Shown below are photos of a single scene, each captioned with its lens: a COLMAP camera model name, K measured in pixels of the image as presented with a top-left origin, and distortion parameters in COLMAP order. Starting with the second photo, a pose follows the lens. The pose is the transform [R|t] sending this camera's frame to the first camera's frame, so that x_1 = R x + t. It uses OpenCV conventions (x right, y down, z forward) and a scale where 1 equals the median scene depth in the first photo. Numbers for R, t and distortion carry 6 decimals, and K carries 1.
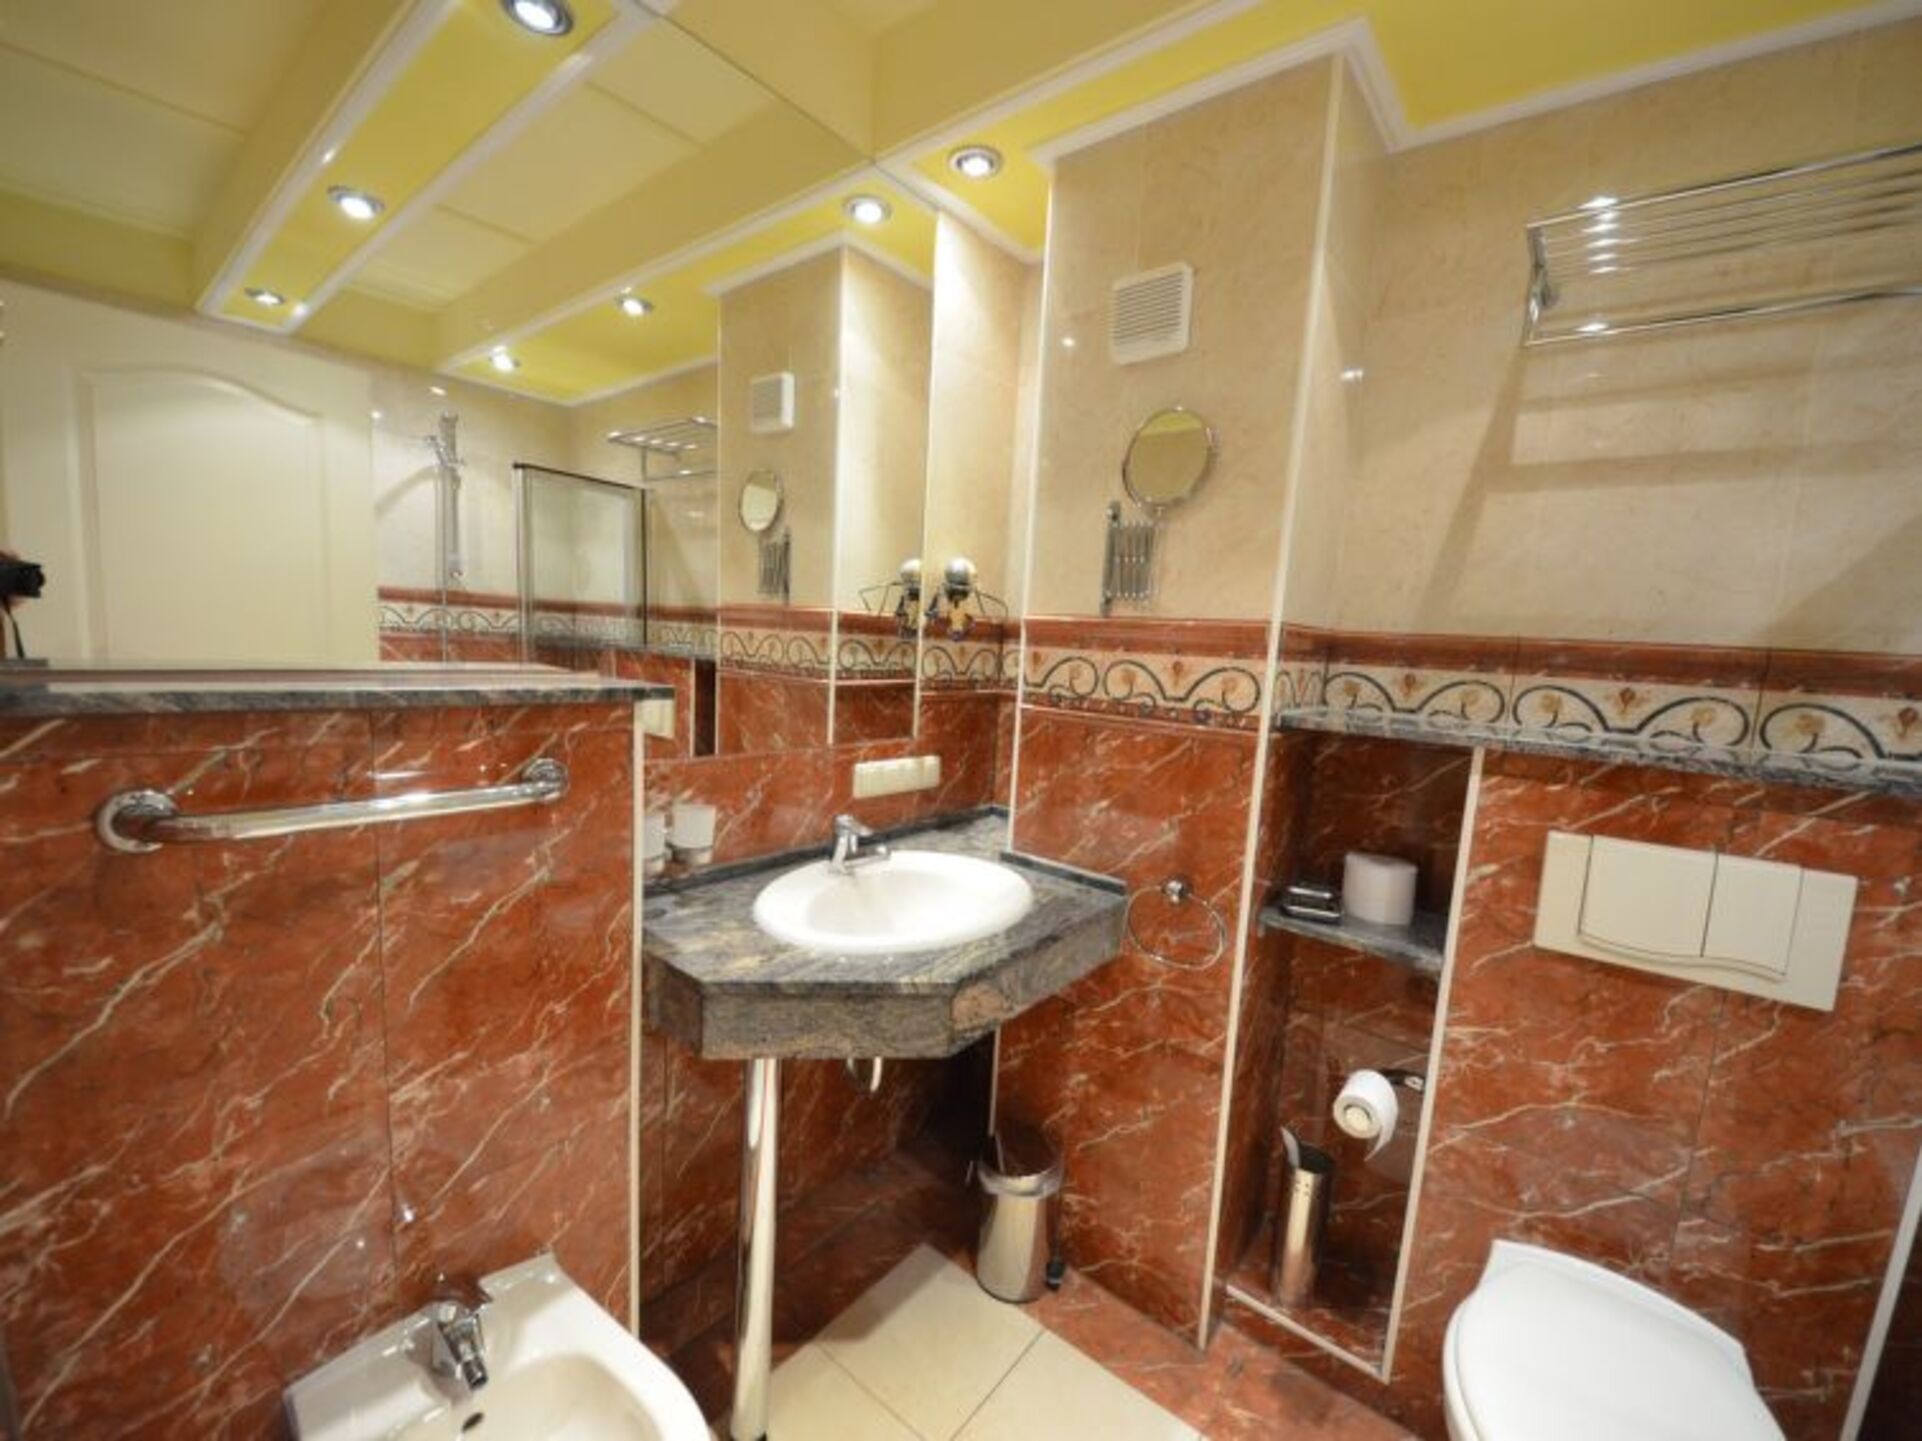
lens RADIAL K [[763.1, 0, 968.8], [0, 763.1, 717.2], [0, 0, 1]] dist [0.012621, -0.013662]
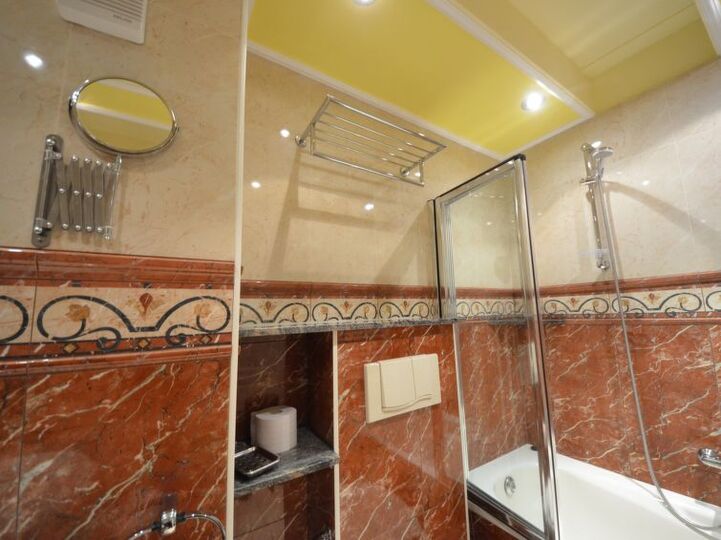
lens RADIAL K [[286.3, 0, 371.2], [0, 286.3, 273.7], [0, 0, 1]] dist [0.012621, -0.013662]
pose [[0.316815, 0.061053, 0.946520, -0.014290], [0.145221, 0.983038, -0.112016, -0.009114], [-0.937304, 0.172944, 0.302575, 0.591900]]
